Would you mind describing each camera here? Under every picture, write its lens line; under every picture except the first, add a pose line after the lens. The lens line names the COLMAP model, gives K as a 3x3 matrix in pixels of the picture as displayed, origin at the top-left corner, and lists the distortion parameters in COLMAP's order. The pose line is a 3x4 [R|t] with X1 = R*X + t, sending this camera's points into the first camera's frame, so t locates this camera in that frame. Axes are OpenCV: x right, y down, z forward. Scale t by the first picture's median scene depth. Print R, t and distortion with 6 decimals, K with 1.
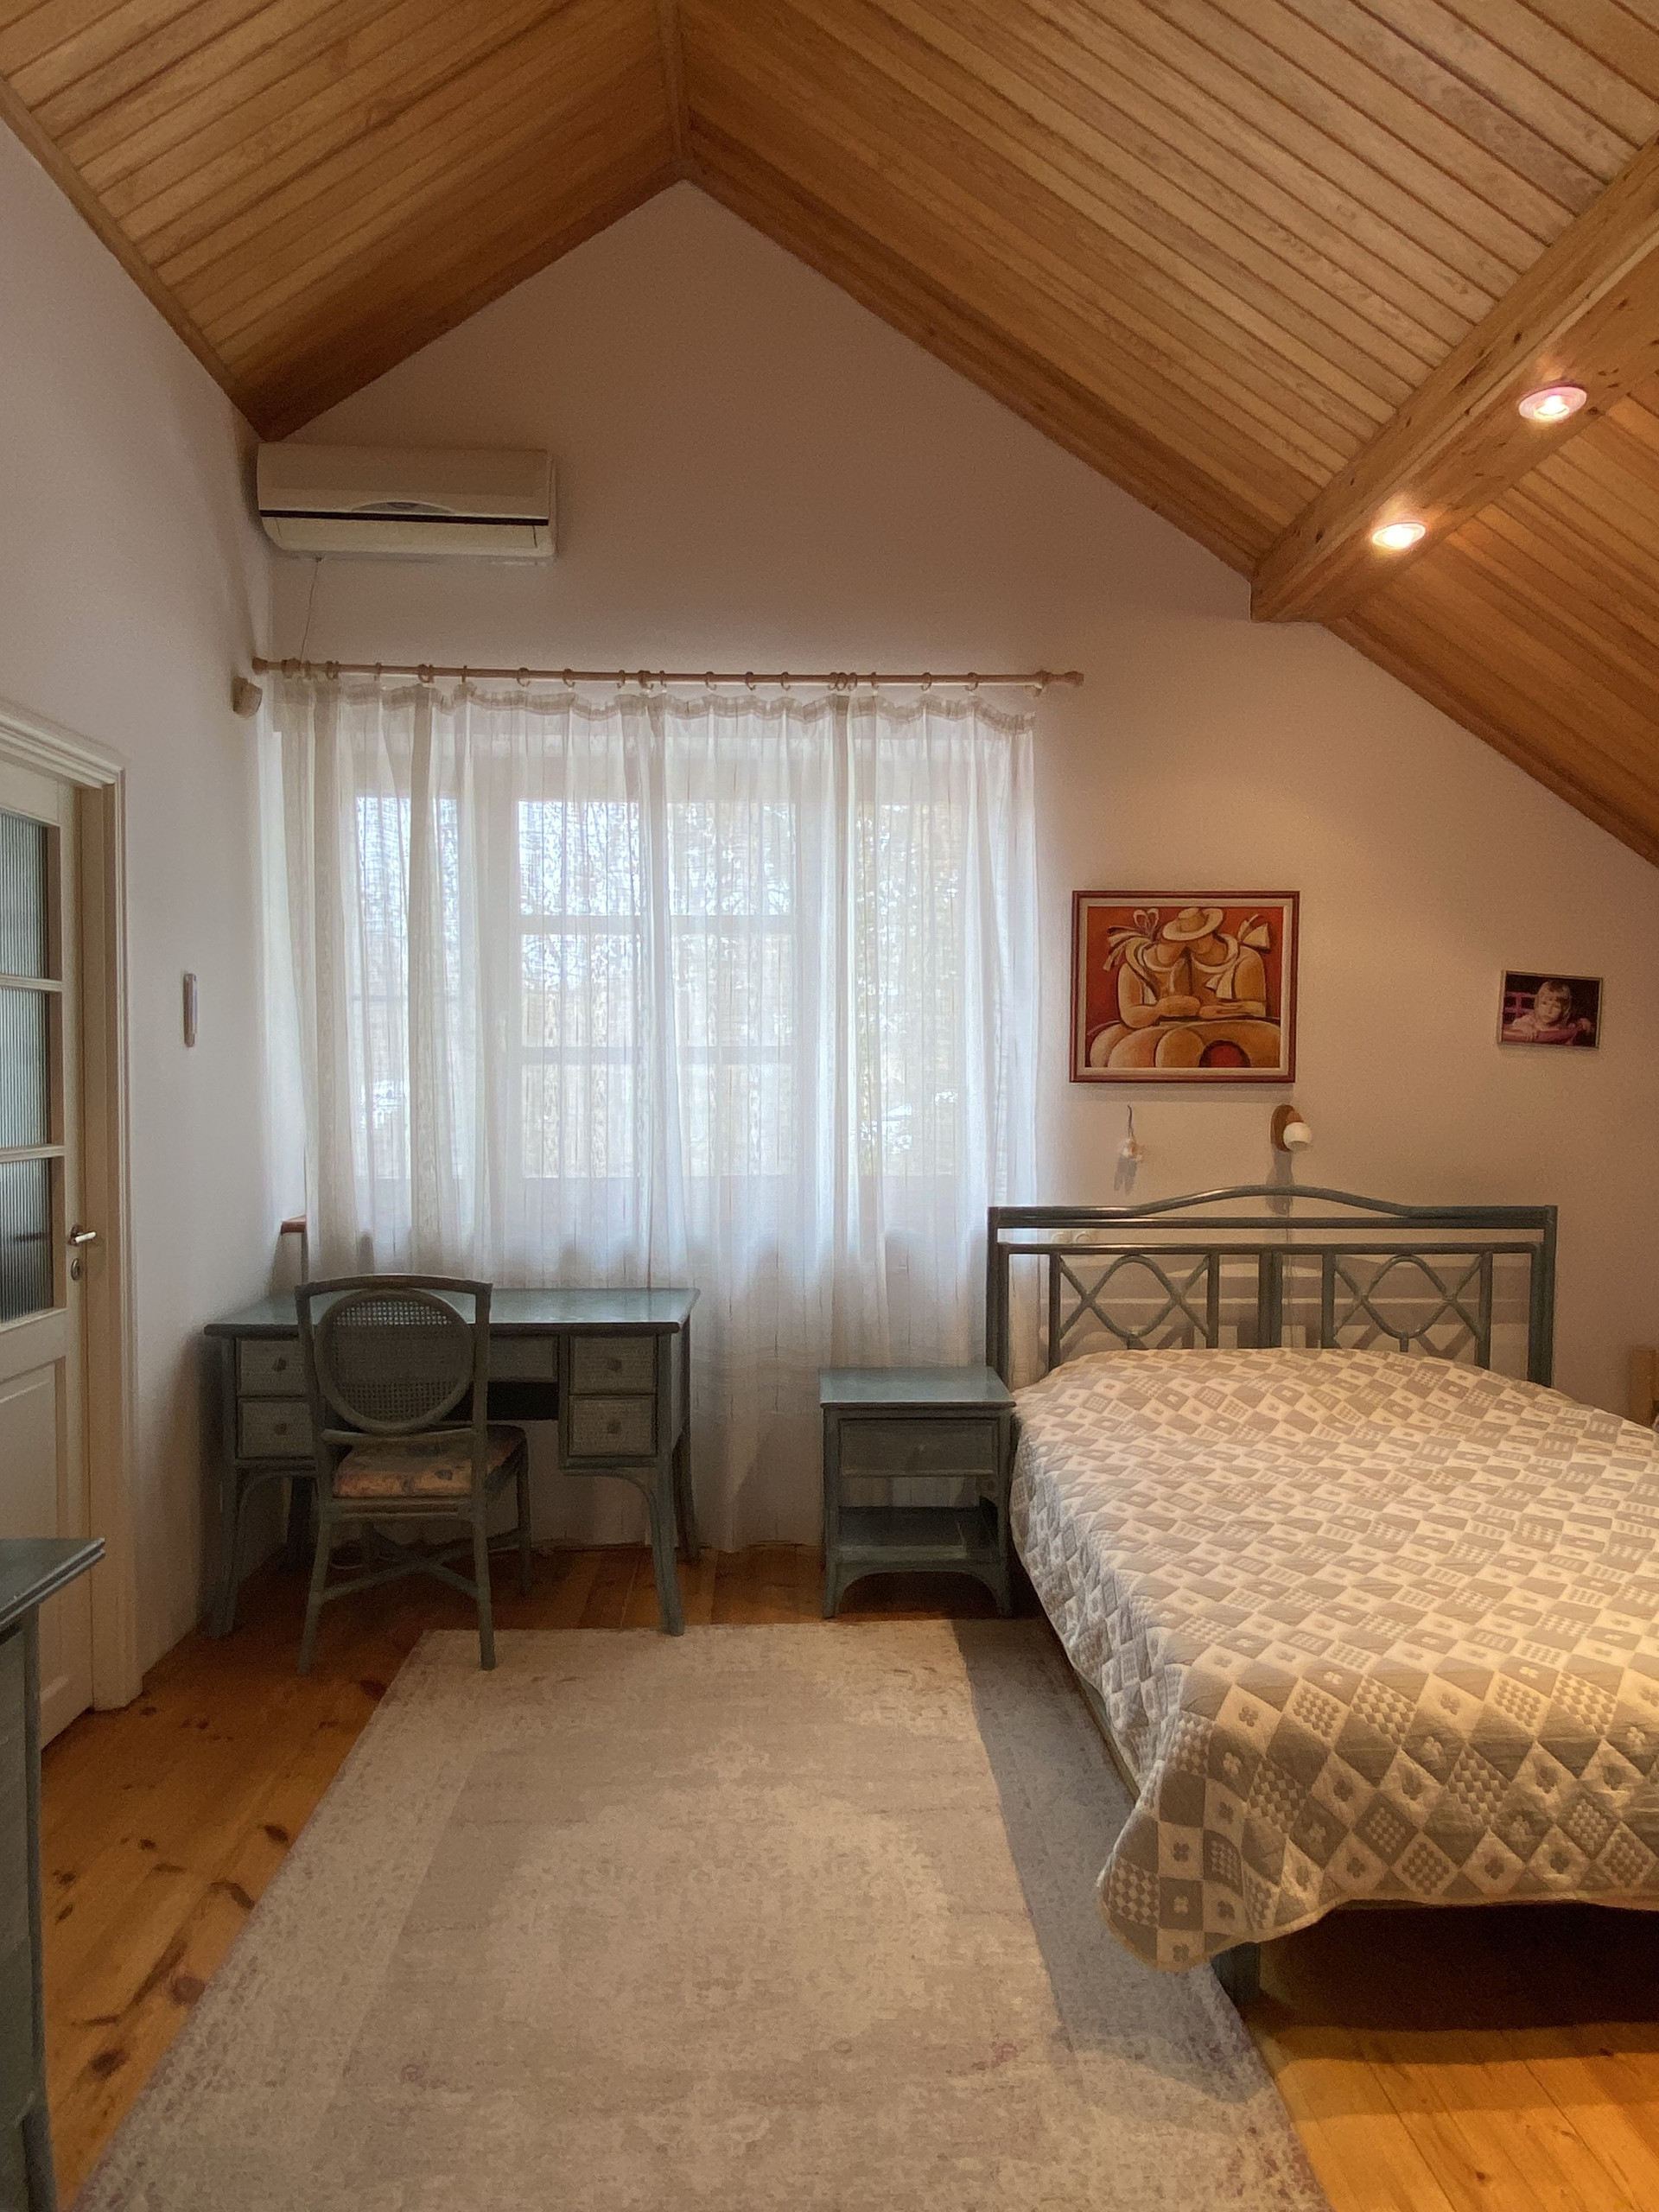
lens RADIAL K [[1305.5, 0, 829.5], [0, 1305.5, 1106.0], [0, 0, 1]] dist [0.026527, -0.035064]
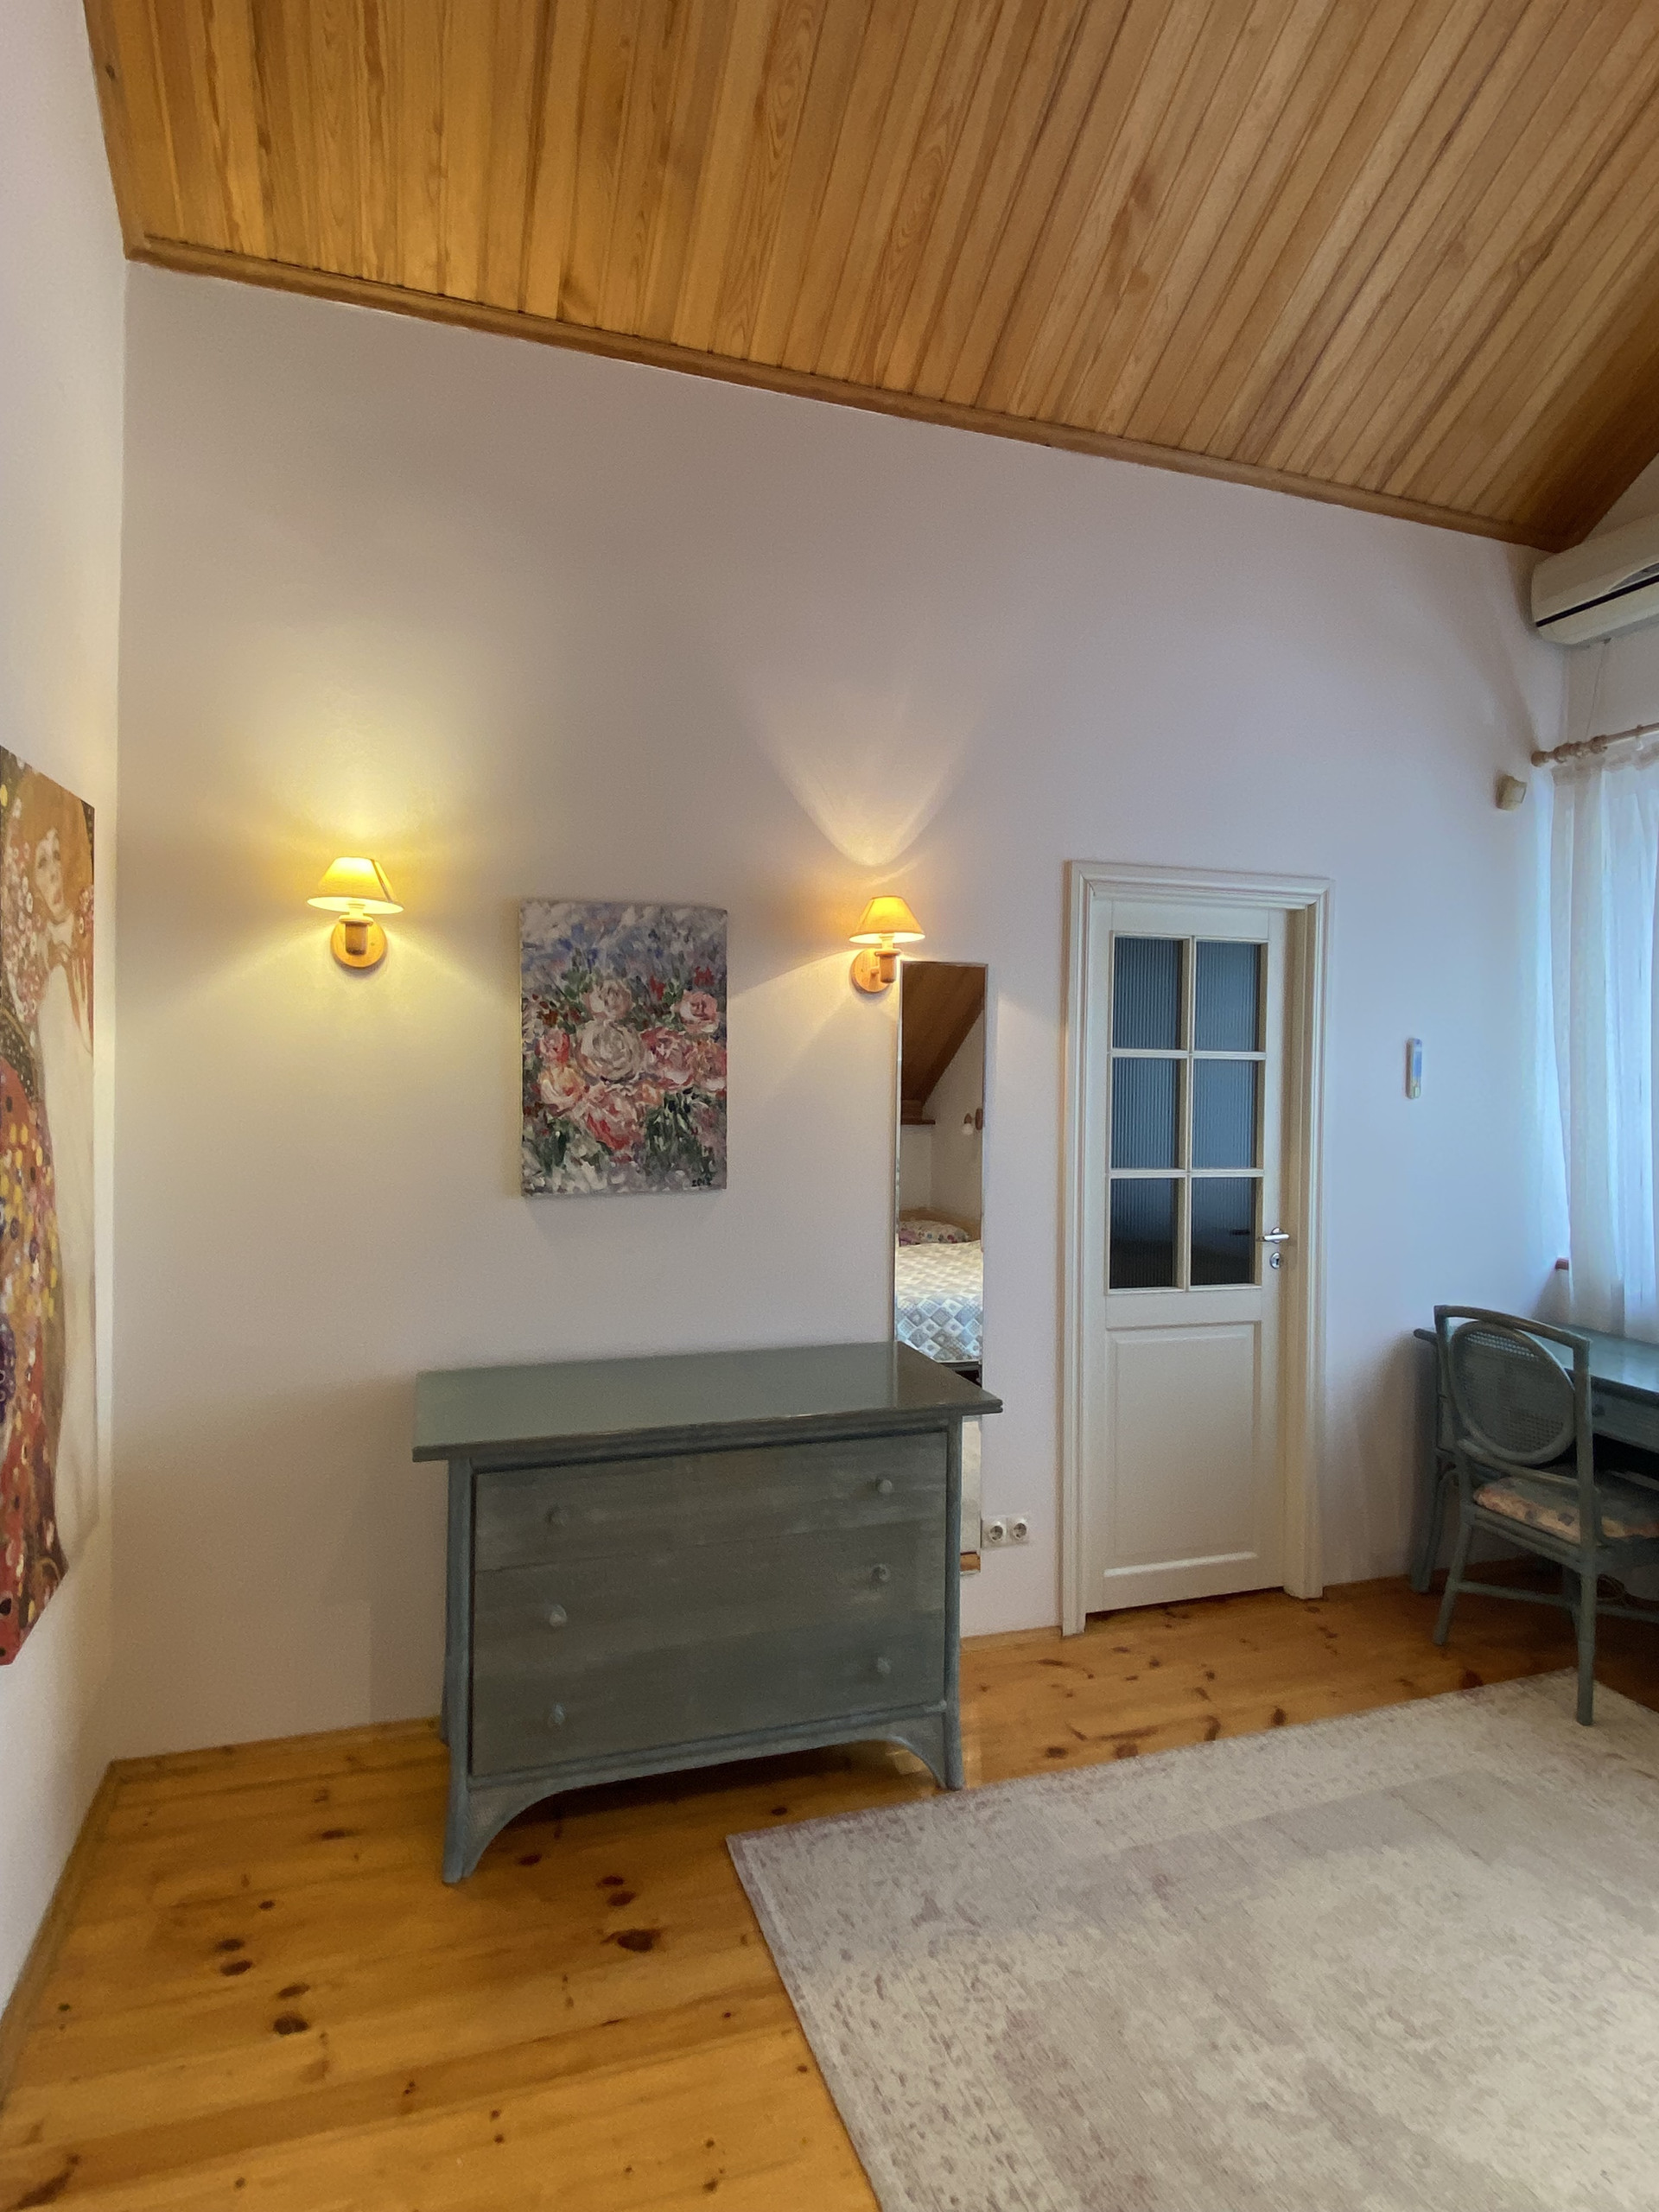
lens RADIAL K [[1137.0, 0, 829.5], [0, 1137.0, 1106.0], [0, 0, 1]] dist [0.002103, -0.018292]
pose [[0.299379, 0.017396, -0.953976, 0.410396], [-0.041261, 0.999134, 0.005271, -0.024970], [0.953242, 0.037784, 0.299838, 0.187760]]
